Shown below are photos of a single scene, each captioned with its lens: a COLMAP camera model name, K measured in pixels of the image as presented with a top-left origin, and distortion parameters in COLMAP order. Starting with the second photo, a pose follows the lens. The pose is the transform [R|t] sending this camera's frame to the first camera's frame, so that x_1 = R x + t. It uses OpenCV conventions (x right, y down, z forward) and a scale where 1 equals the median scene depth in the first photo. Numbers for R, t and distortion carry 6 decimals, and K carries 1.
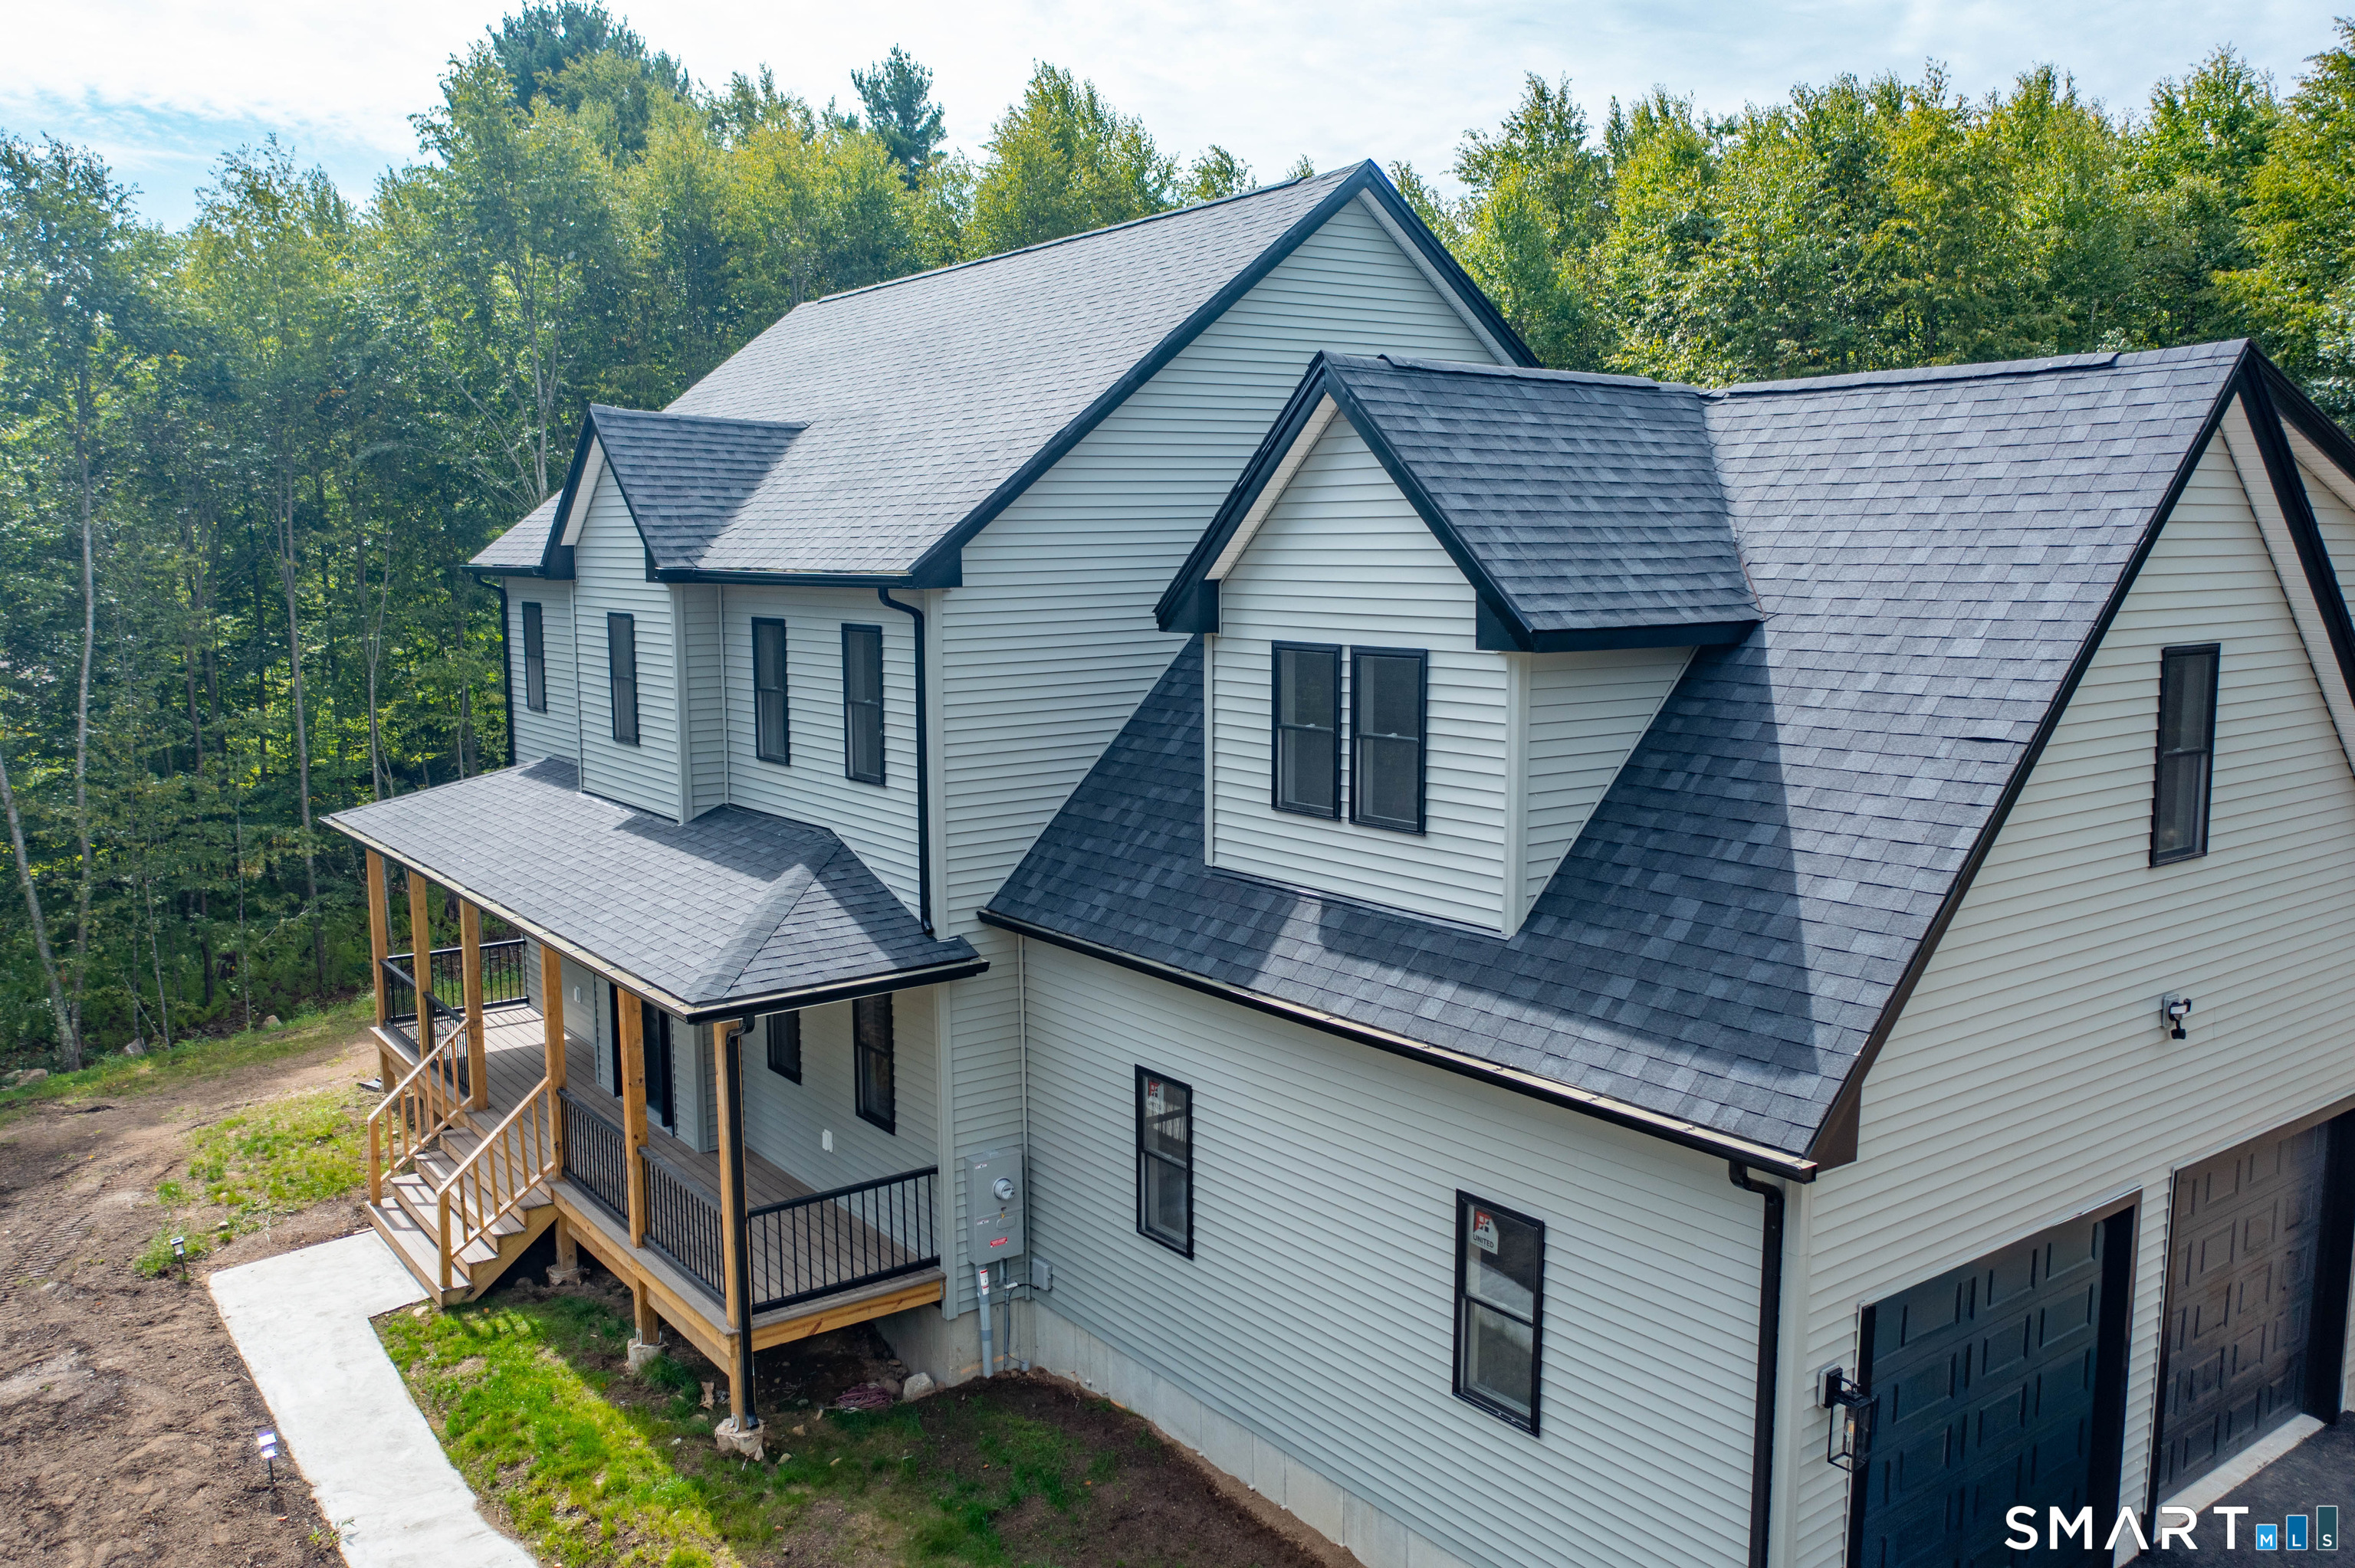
lens RADIAL K [[1852.1, 0, 1177.8], [0, 1852.1, 782.3], [0, 0, 1]] dist [-0.036898, 0.020739]
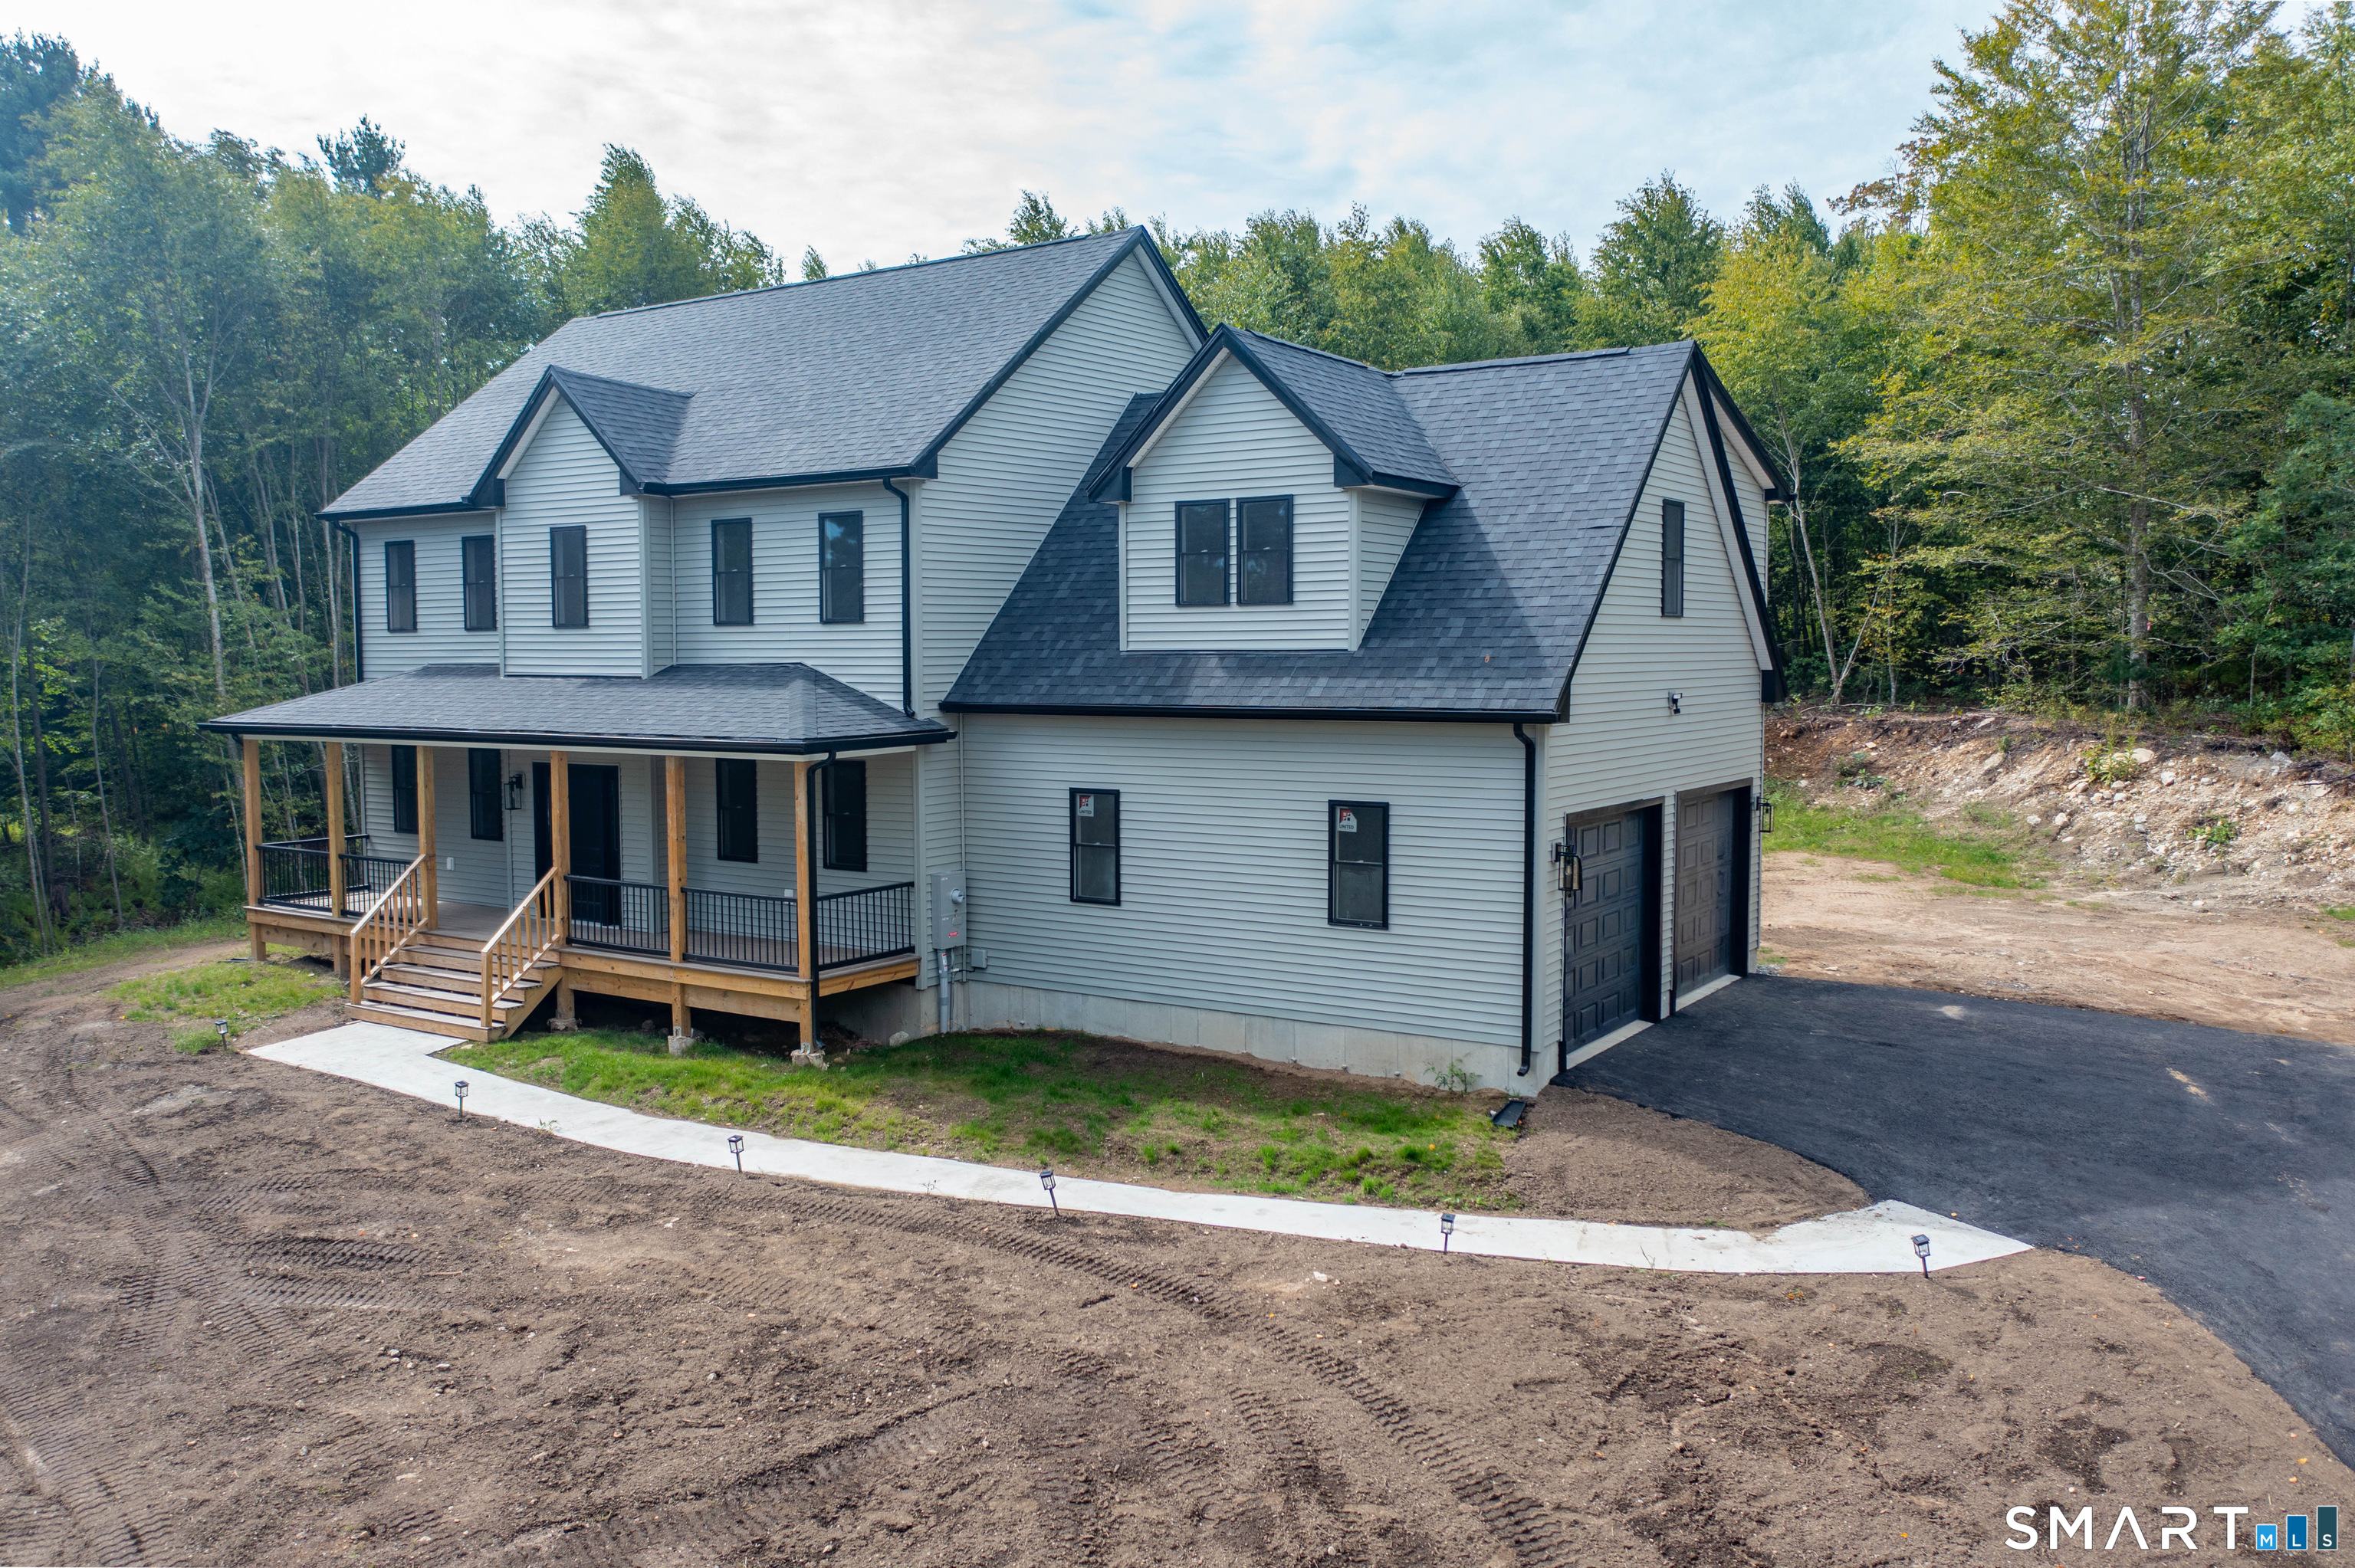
lens RADIAL K [[1852.1, 0, 1179.5], [0, 1852.1, 779.4], [0, 0, 1]] dist [-0.036898, 0.020739]
pose [[0.939082, -0.021143, 0.343043, -0.493452], [0.042465, 0.997596, -0.054763, 0.248905], [-0.341060, 0.065995, 0.937722, -0.498958]]
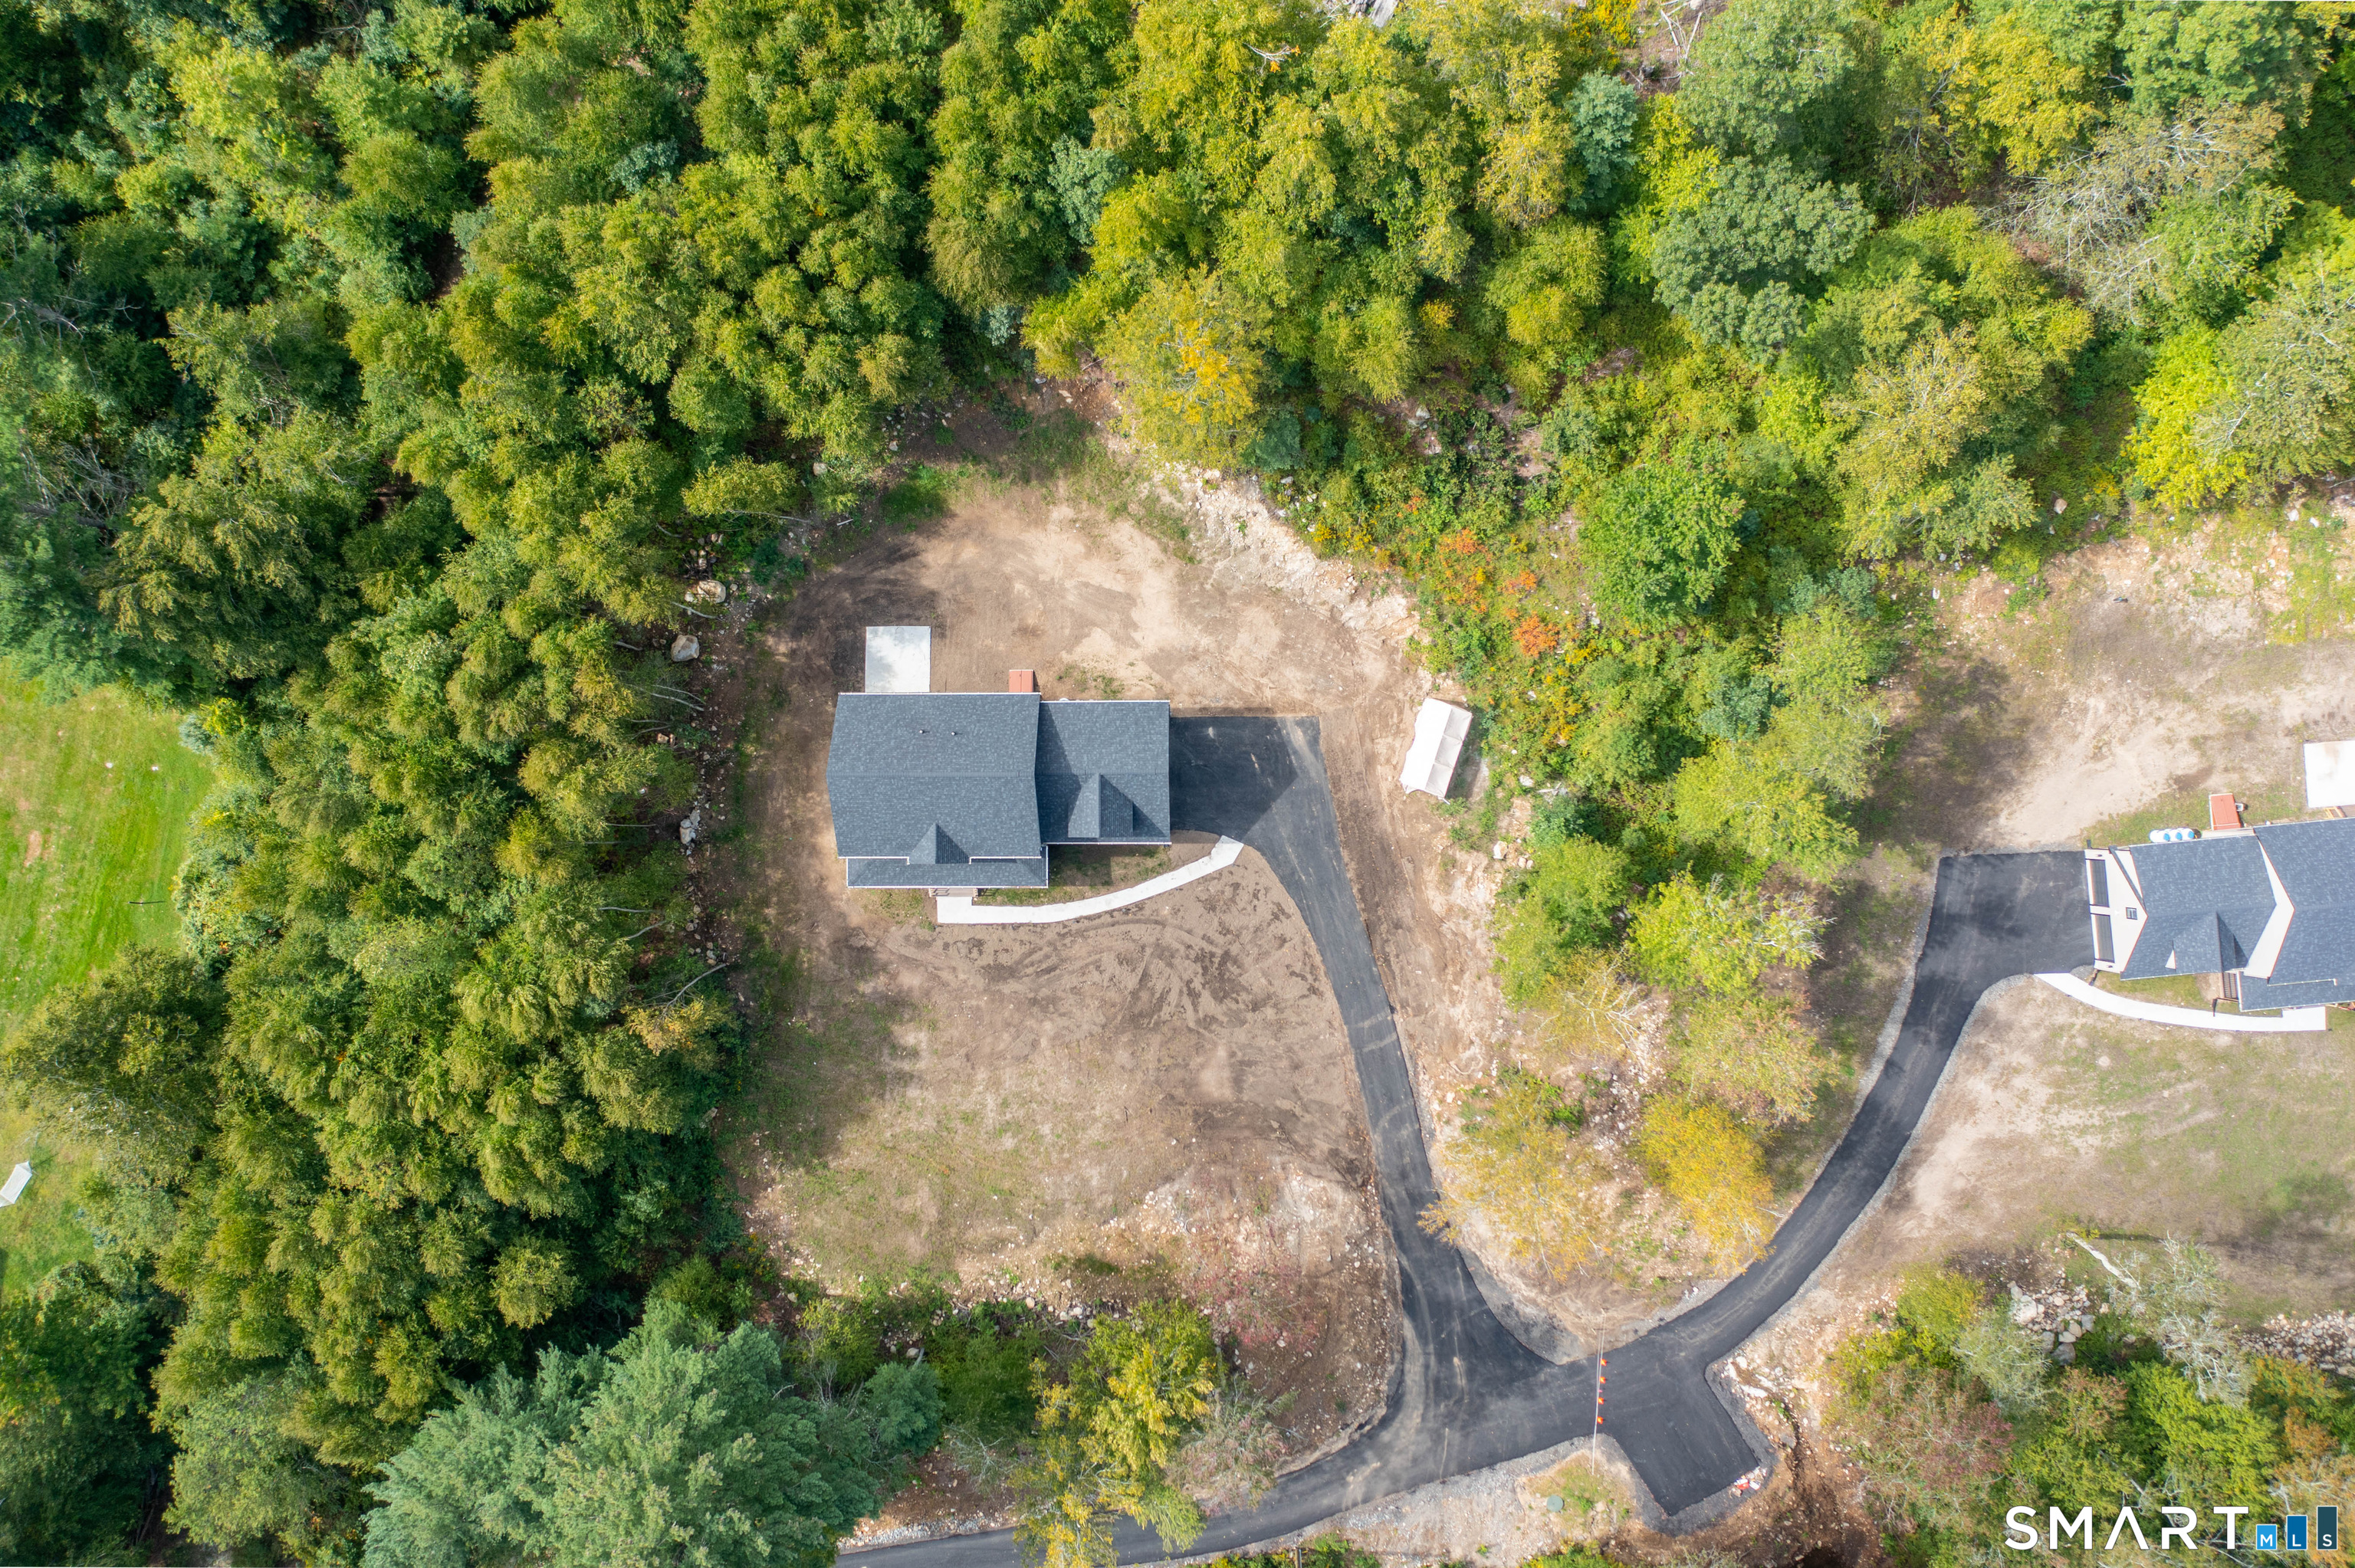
lens RADIAL K [[1852.1, 0, 1178.7], [0, 1852.1, 785.6], [0, 0, 1]] dist [-0.036898, 0.020739]
pose [[0.591001, -0.806640, 0.007030, 0.398103], [0.111885, 0.090600, 0.989582, -8.149150], [-0.798874, -0.584058, 0.143796, -0.409606]]
